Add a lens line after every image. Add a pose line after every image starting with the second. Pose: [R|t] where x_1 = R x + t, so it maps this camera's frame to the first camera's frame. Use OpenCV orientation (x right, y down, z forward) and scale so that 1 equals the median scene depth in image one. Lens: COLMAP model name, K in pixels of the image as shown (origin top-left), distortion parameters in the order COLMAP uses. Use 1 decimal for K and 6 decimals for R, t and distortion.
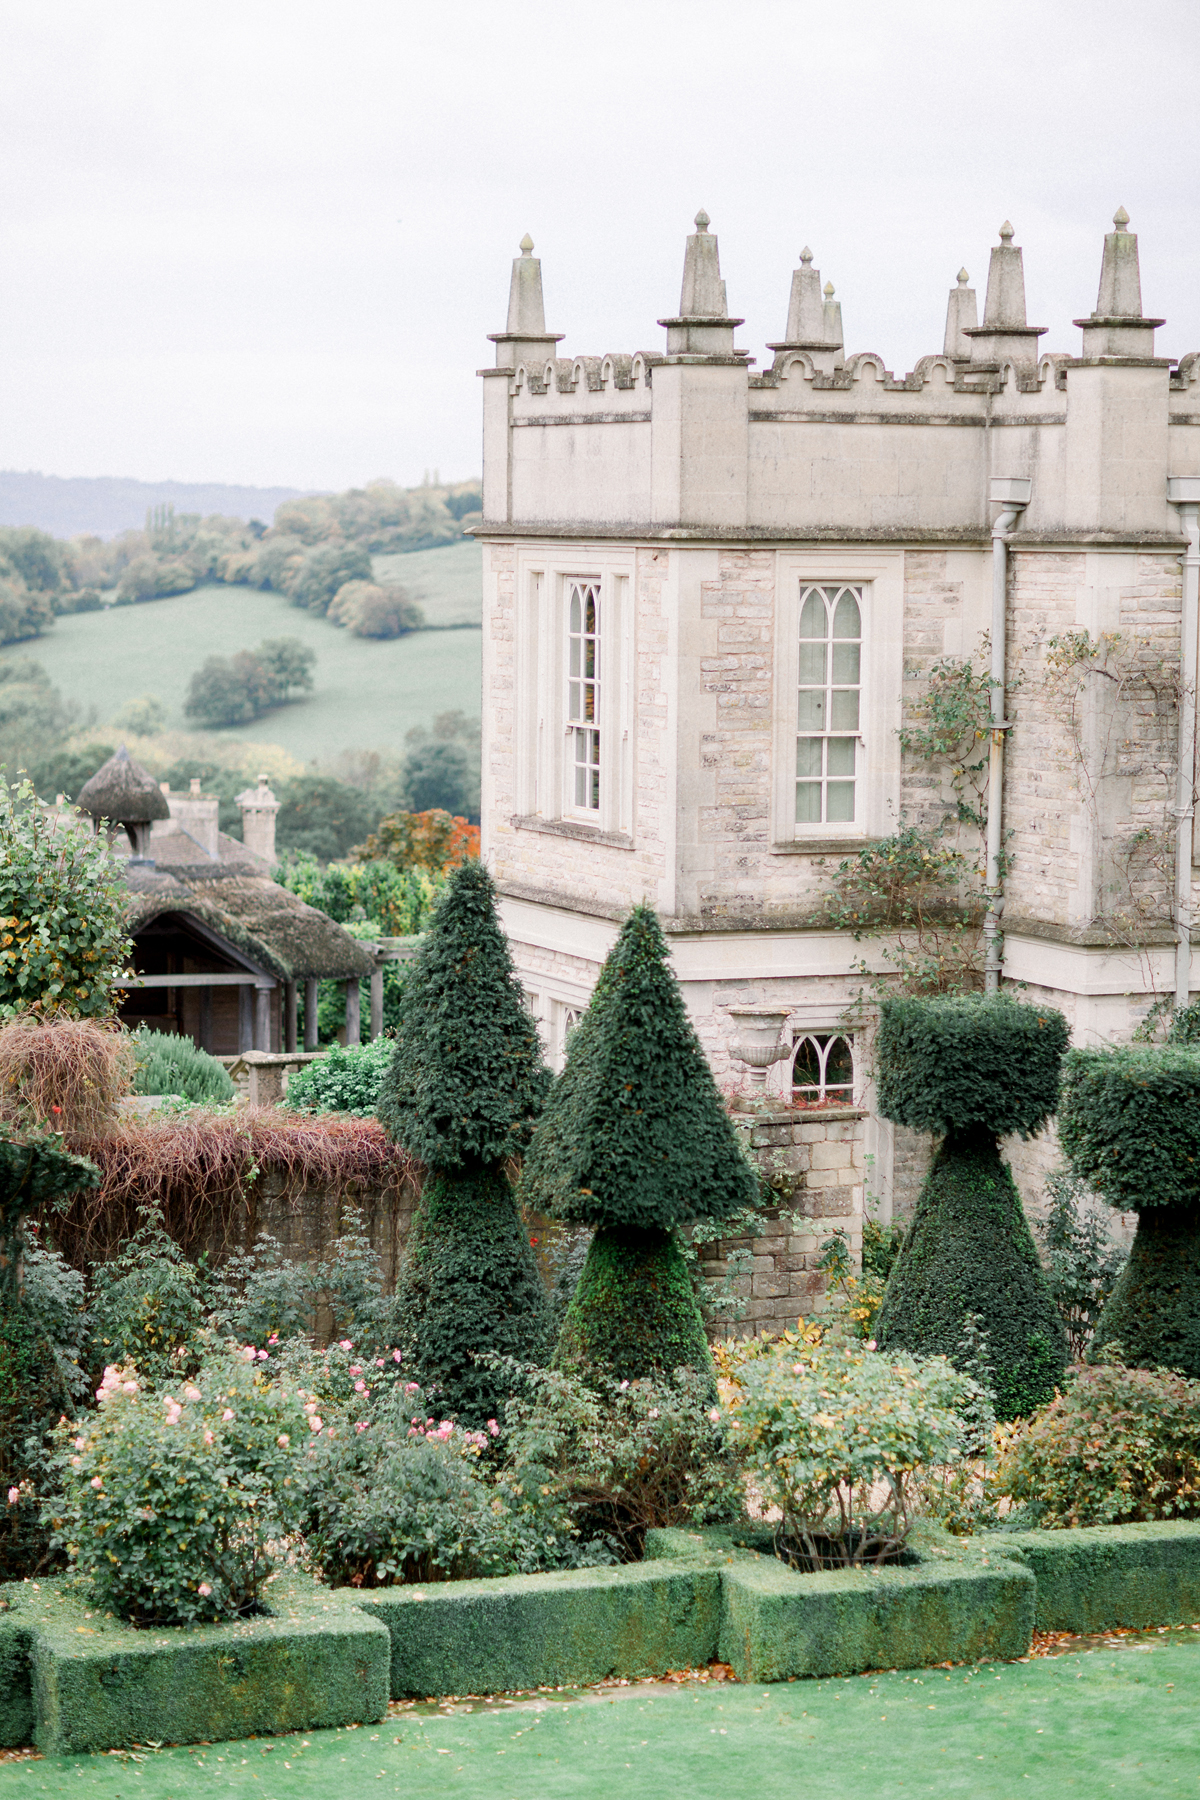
lens RADIAL K [[4255.0, 0, 600.0], [0, 4255.0, 900.0], [0, 0, 1]] dist [0.008224, 0.243470]
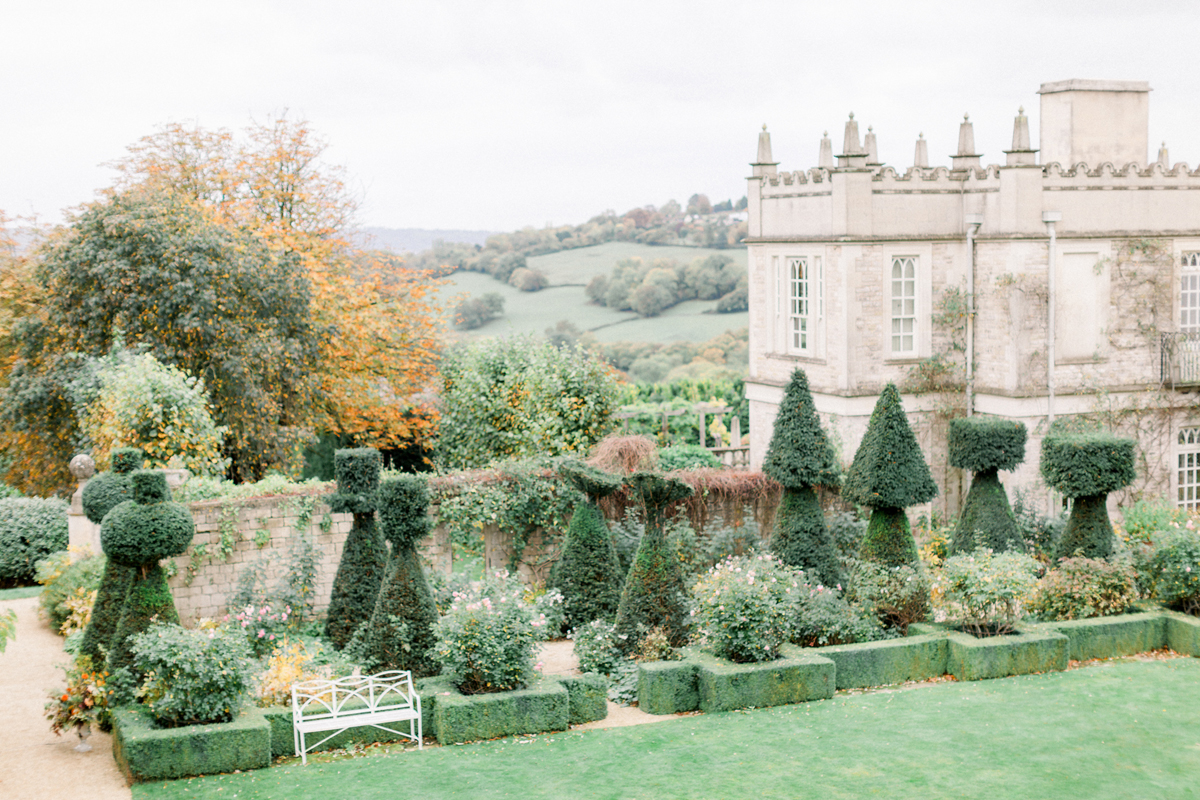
lens RADIAL K [[1751.7, 0, 600.0], [0, 1751.7, 400.0], [0, 0, 1]] dist [0.040403, -0.064279]
pose [[0.999641, -0.025290, -0.008881, -0.127146], [0.025303, 0.999679, 0.001393, 0.004880], [0.008843, -0.001618, 0.999960, -0.048483]]
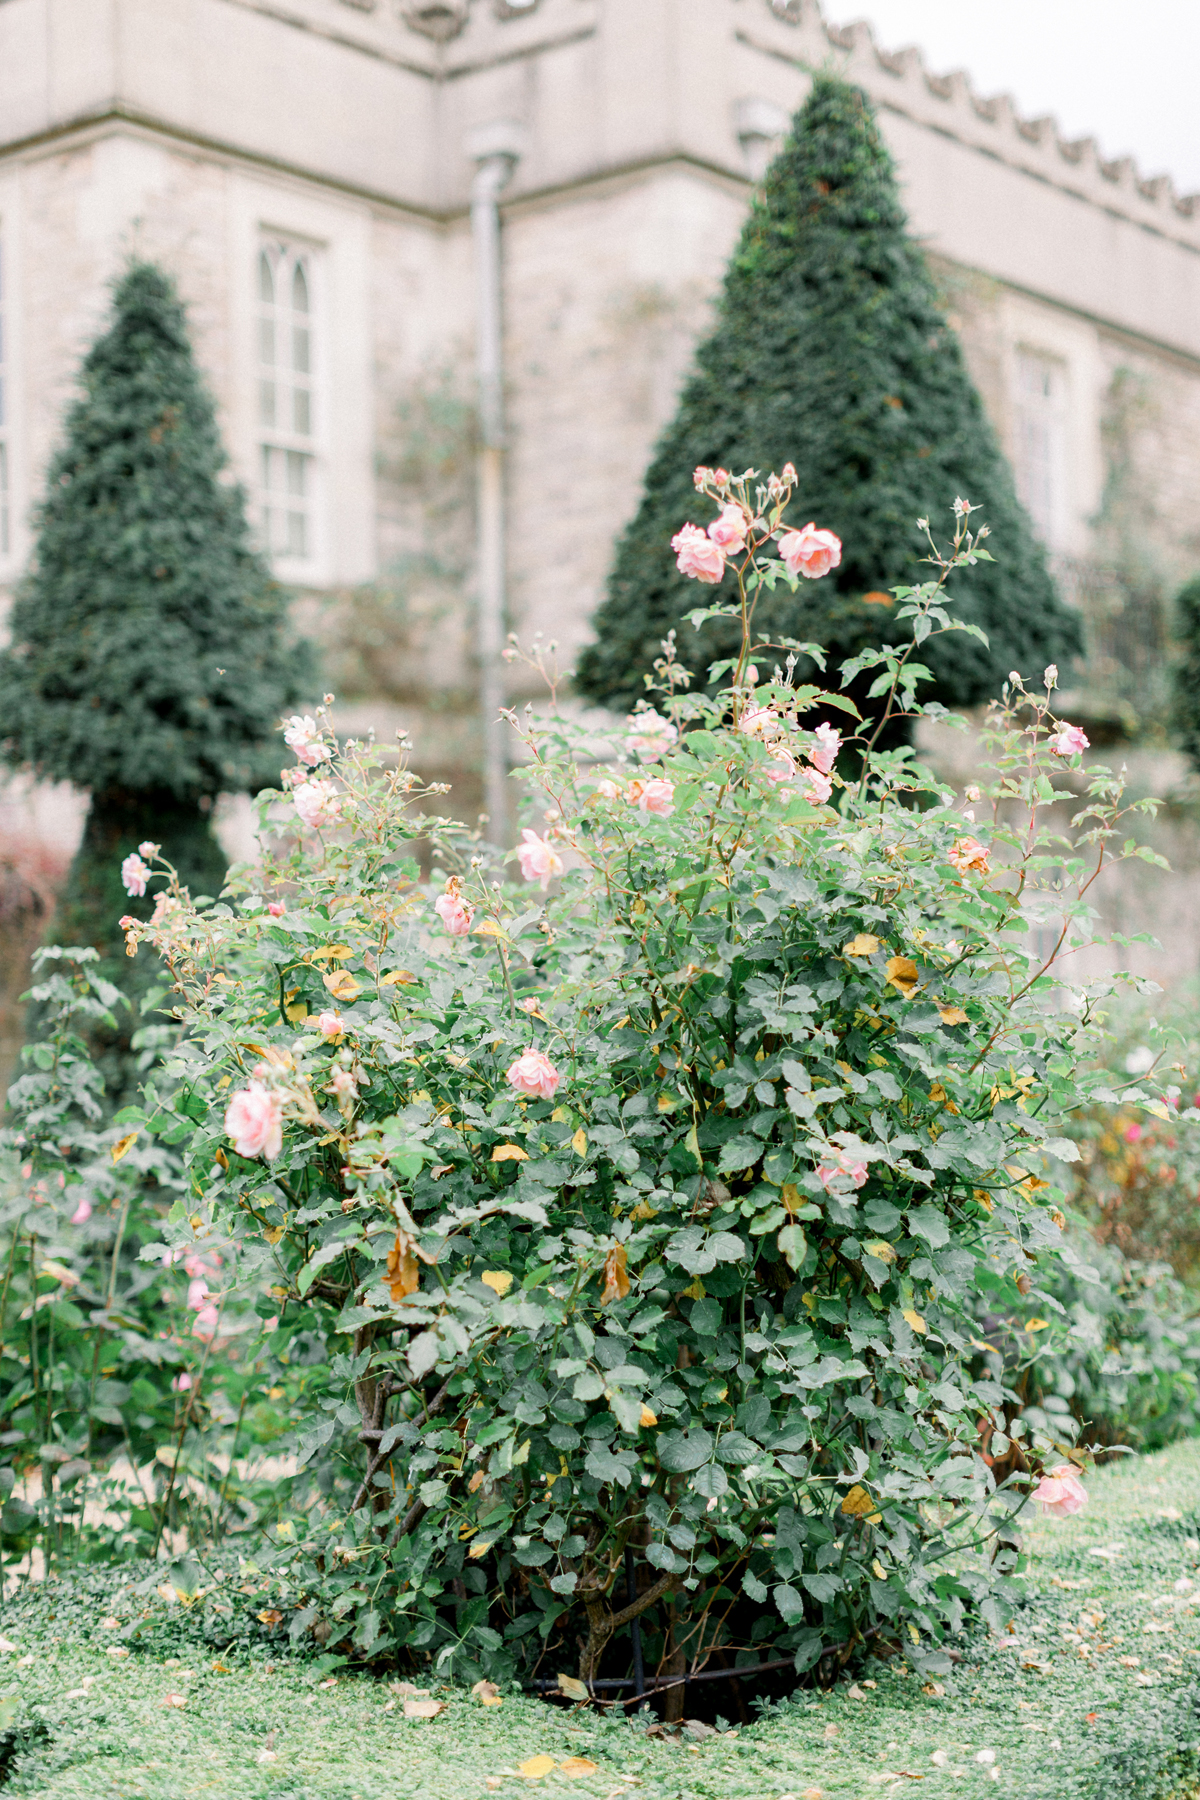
lens RADIAL K [[2627.6, 0, 566.4], [0, 2627.6, 844.2], [0, 0, 1]] dist [0.040403, -0.064279]
pose [[0.886874, -0.004775, 0.461987, -0.125305], [0.070593, 0.989606, -0.125288, 0.099640], [-0.456586, 0.143728, 0.877993, 0.623703]]
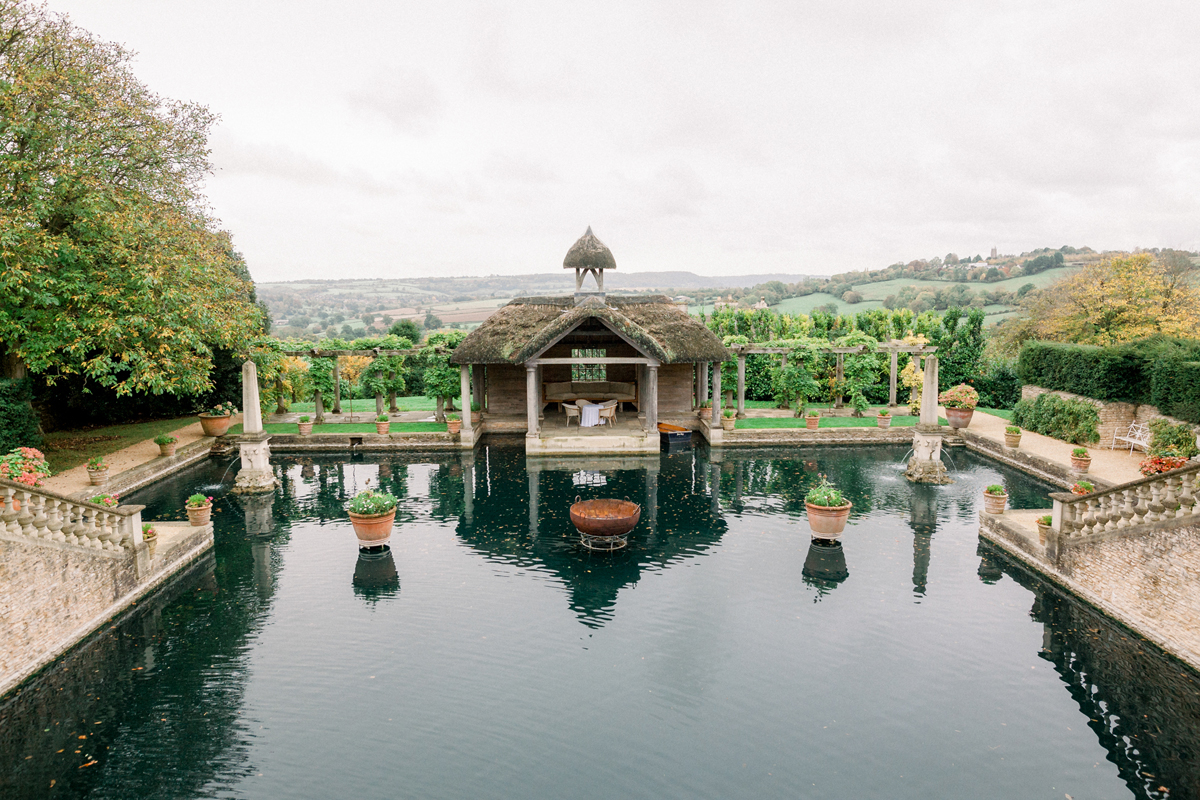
lens RADIAL K [[827.2, 0, 600.0], [0, 827.2, 400.0], [0, 0, 1]] dist [-0.045479, 0.000117]
pose [[0.938326, 0.033183, -0.344157, 0.029839], [-0.016666, 0.998568, 0.050842, 0.046949], [0.345351, -0.041971, 0.937535, 1.844684]]
